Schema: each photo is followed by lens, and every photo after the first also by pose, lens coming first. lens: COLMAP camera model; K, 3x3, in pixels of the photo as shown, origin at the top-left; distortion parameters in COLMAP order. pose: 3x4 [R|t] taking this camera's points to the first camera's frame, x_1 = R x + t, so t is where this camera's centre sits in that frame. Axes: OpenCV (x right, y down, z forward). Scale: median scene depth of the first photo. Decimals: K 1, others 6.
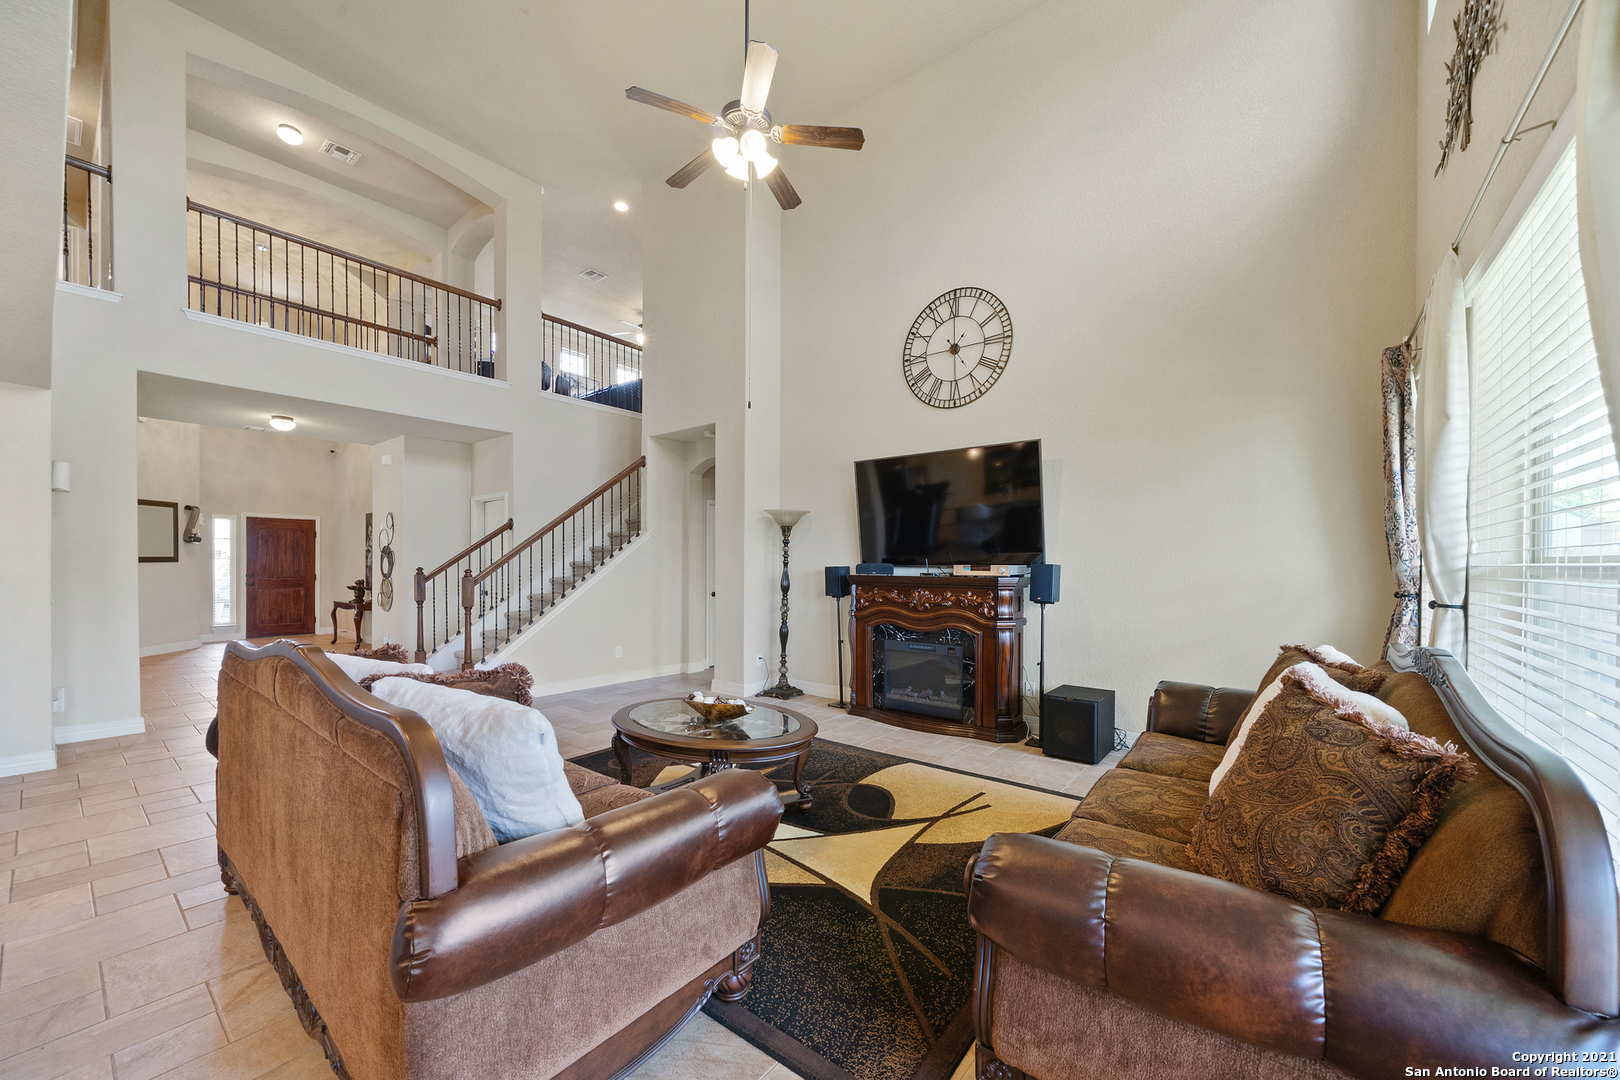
lens RADIAL K [[612.5, 0, 824.6], [0, 612.5, 567.9], [0, 0, 1]] dist [-0.006606, 0.001398]
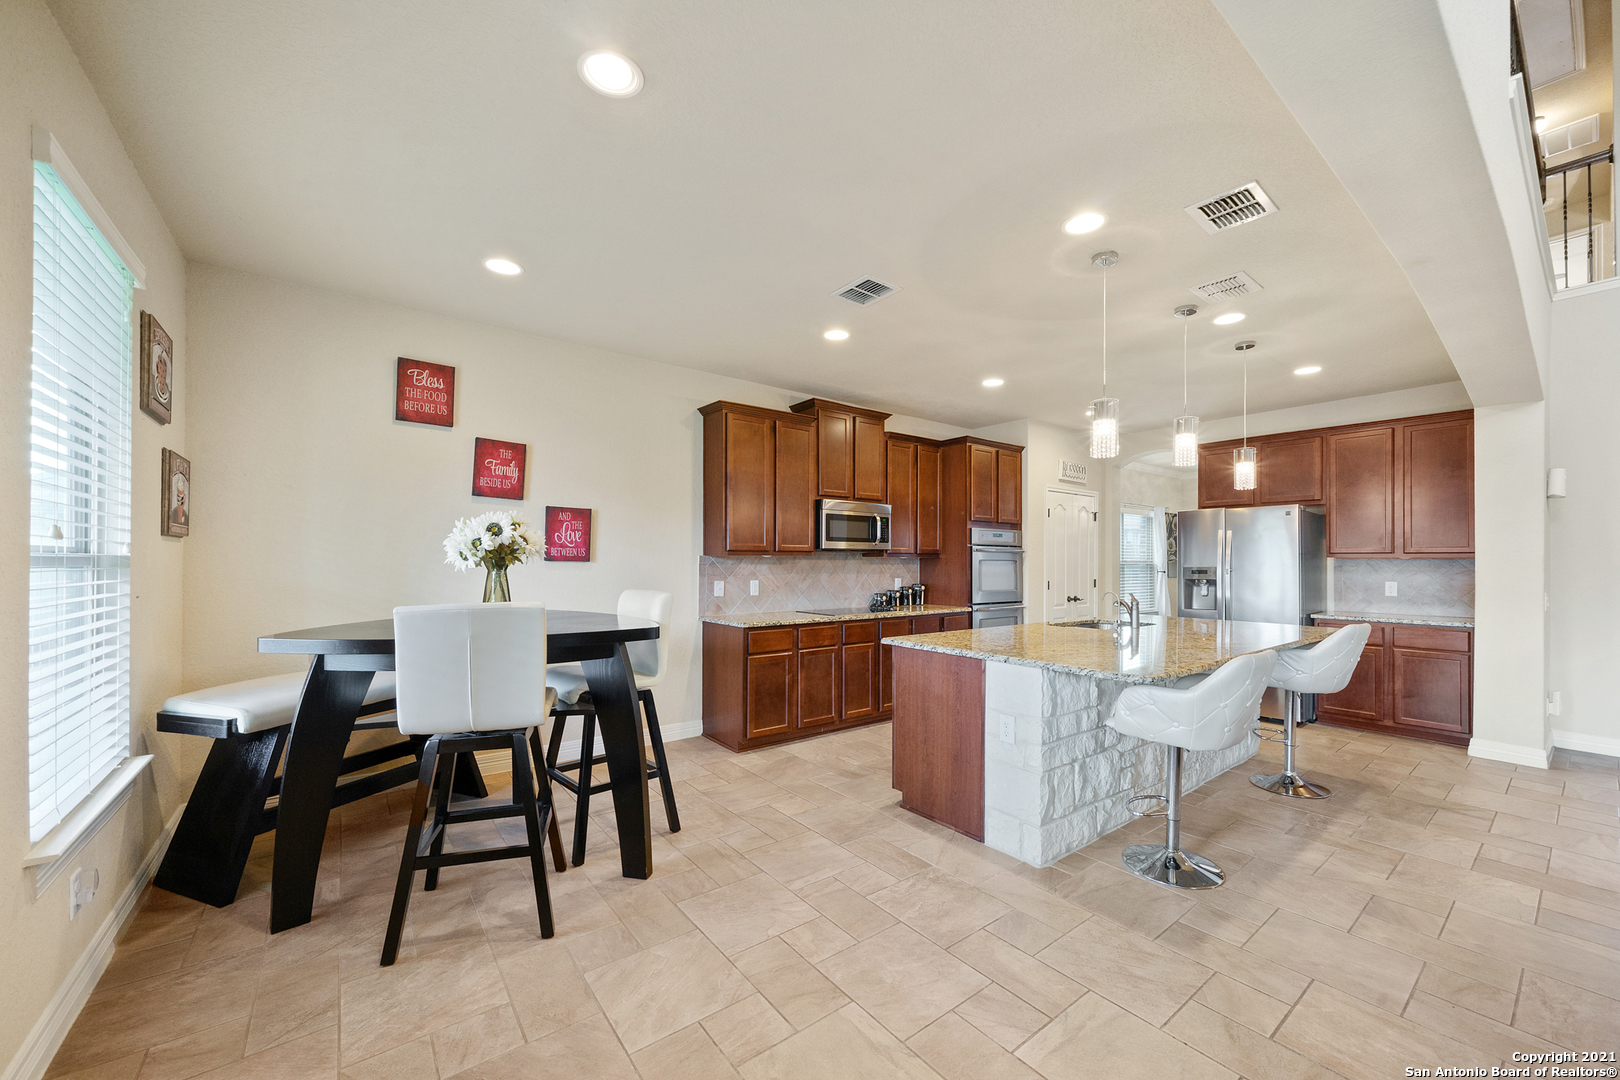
lens RADIAL K [[612.5, 0, 821.5], [0, 612.5, 559.2], [0, 0, 1]] dist [-0.006606, 0.001398]
pose [[-0.245390, -0.009063, -0.969382, 0.020440], [-0.015209, 0.999869, -0.005498, 0.001061], [0.969305, 0.013394, -0.245496, 0.046846]]
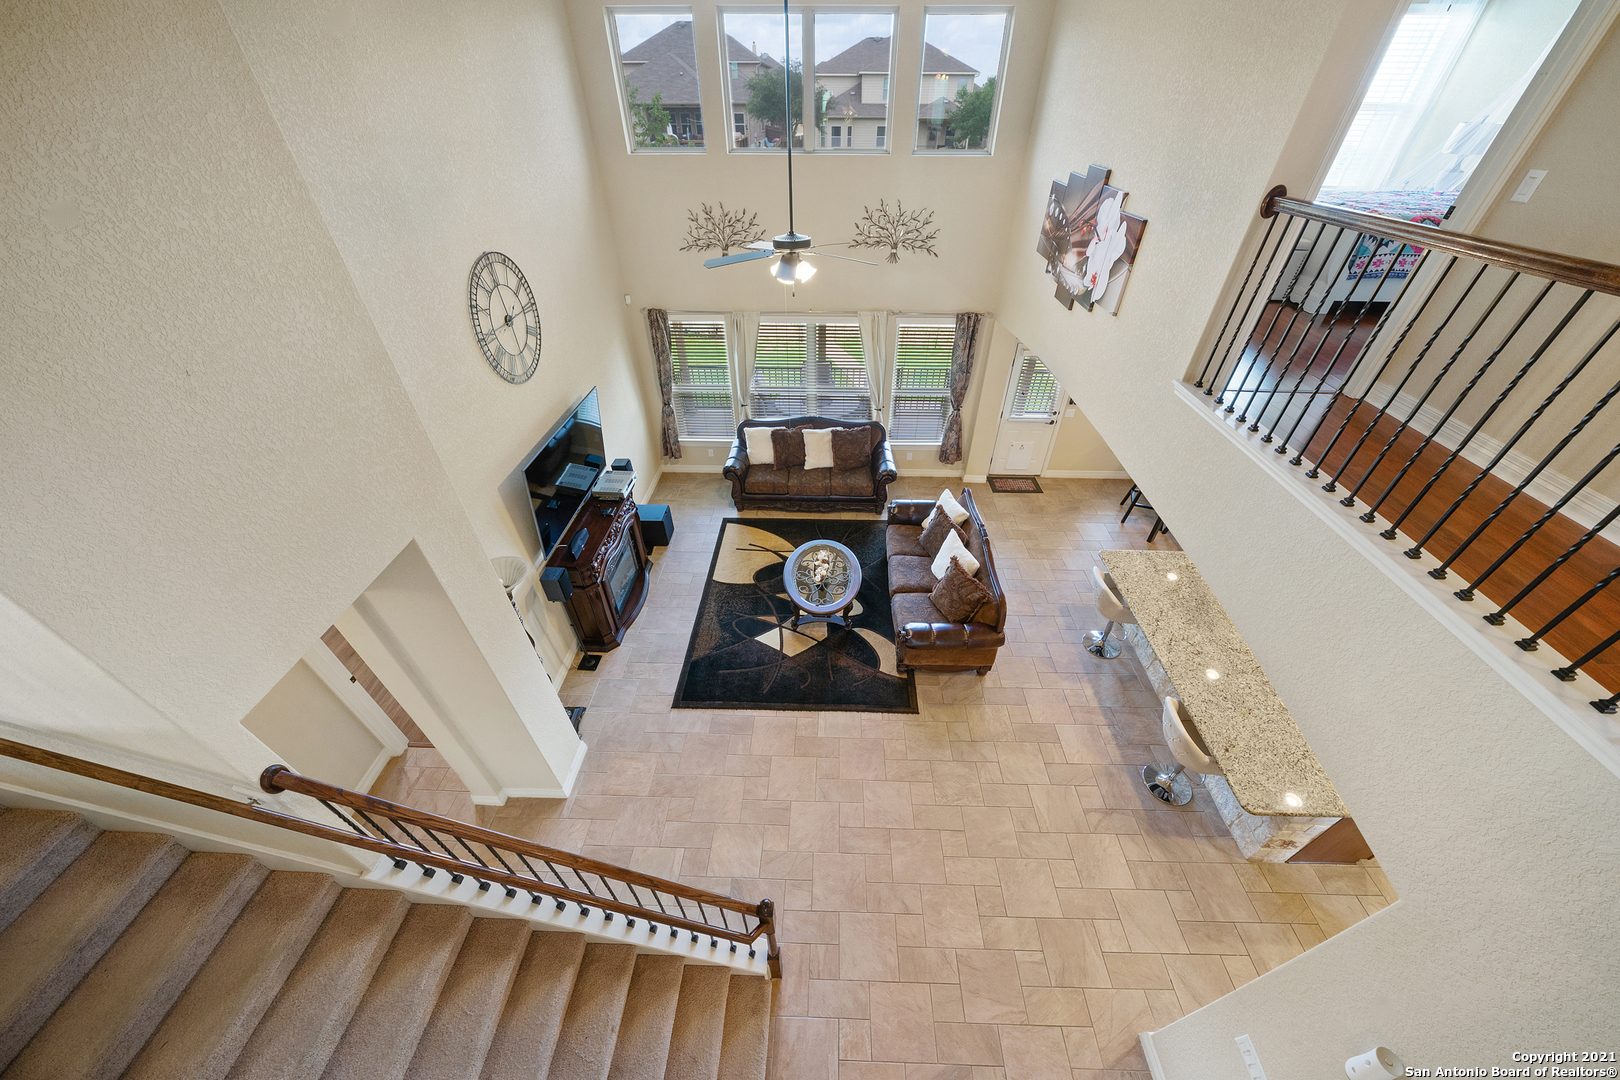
lens RADIAL K [[553.9, 0, 818.8], [0, 553.9, 553.3], [0, 0, 1]] dist [-0.006836, 0.000437]
pose [[-0.589728, -0.519220, 0.618572, -0.793727], [0.000270, 0.765810, 0.643067, -0.621388], [-0.807602, 0.379402, -0.451480, 1.106739]]
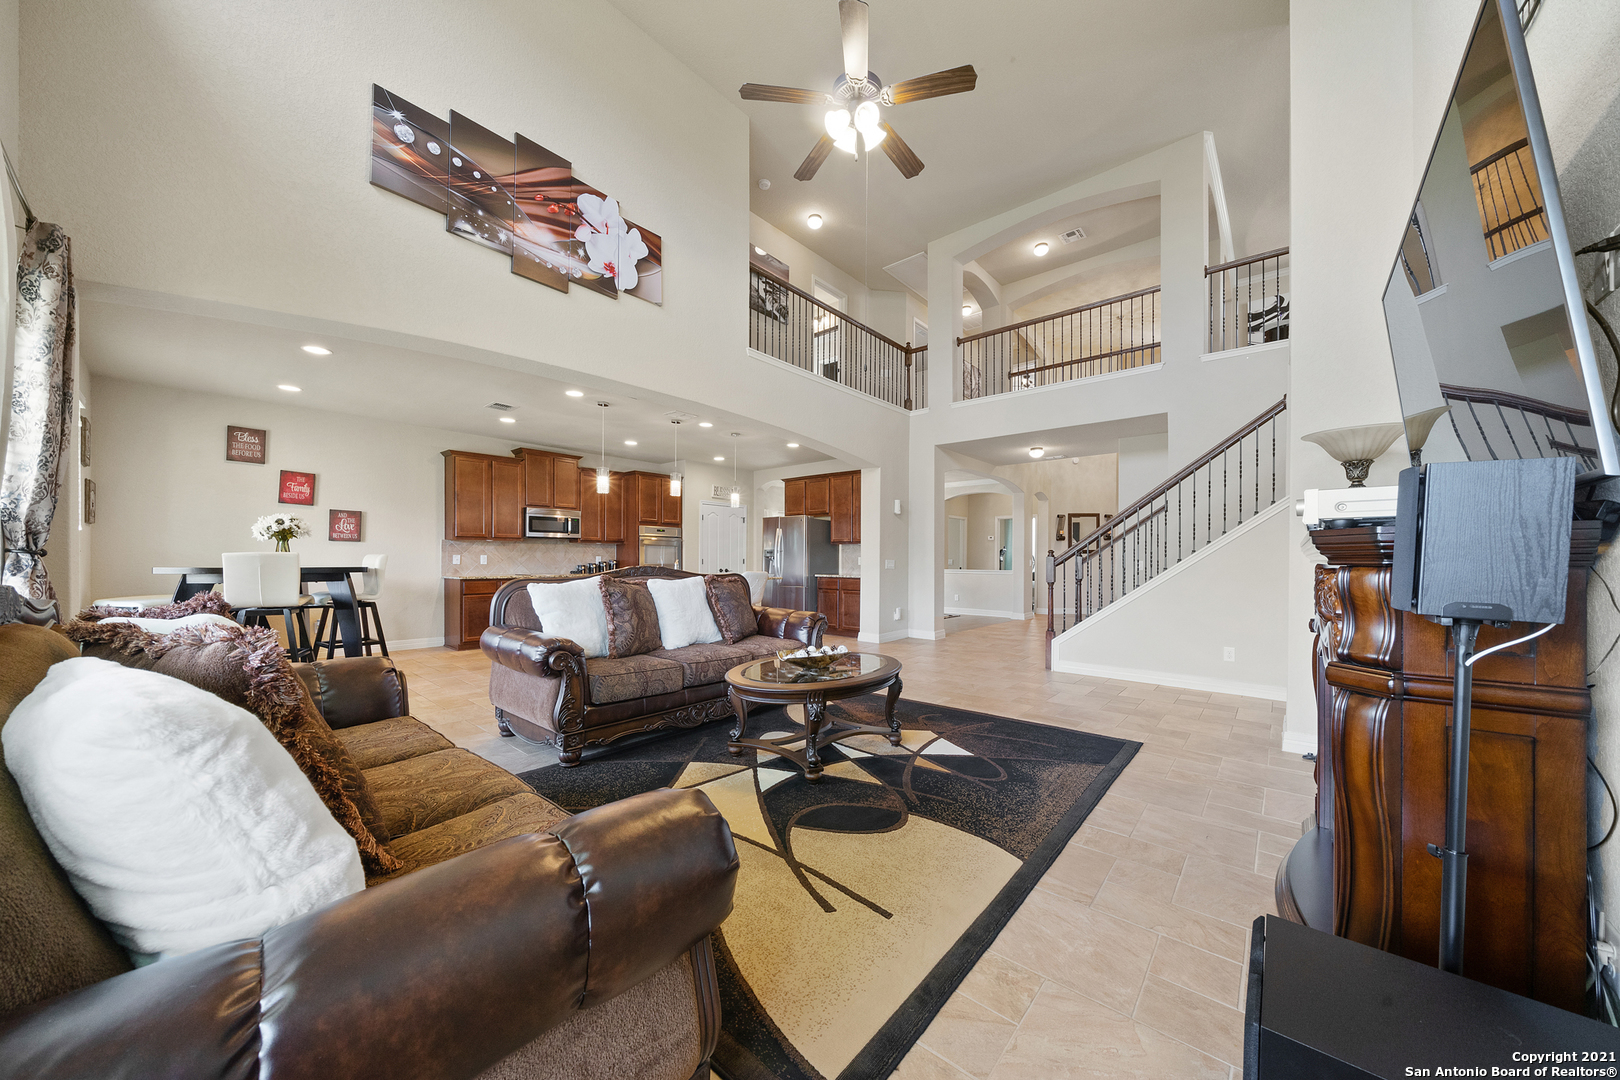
lens RADIAL K [[553.9, 0, 817.7], [0, 553.9, 560.6], [0, 0, 1]] dist [-0.006836, 0.000437]
pose [[-0.046356, -0.002449, -0.998922, 0.497891], [-0.015352, 0.999881, -0.001738, 0.032218], [0.998807, 0.015254, -0.046388, 0.624748]]
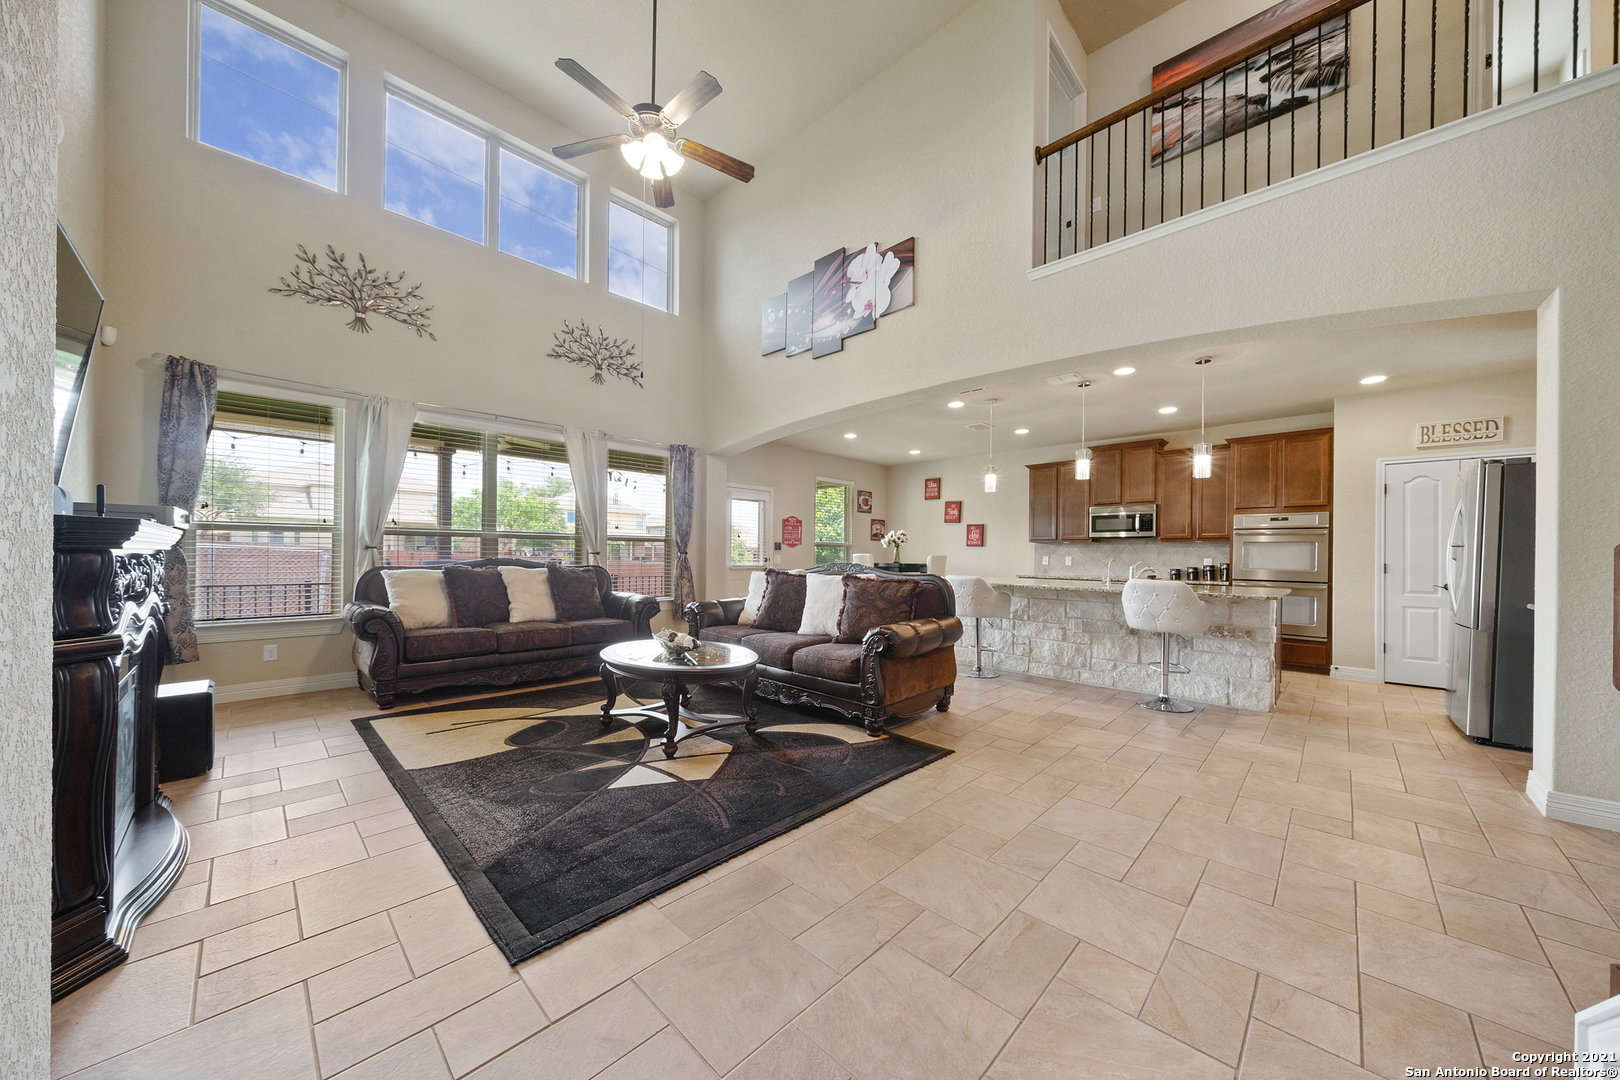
lens RADIAL K [[553.9, 0, 820.9], [0, 553.9, 554.8], [0, 0, 1]] dist [-0.006836, 0.000437]
pose [[-0.994775, -0.016245, 0.100787, -0.344442], [-0.015462, 0.999844, 0.008548, 0.021577], [-0.100910, 0.006945, -0.994871, 1.241415]]
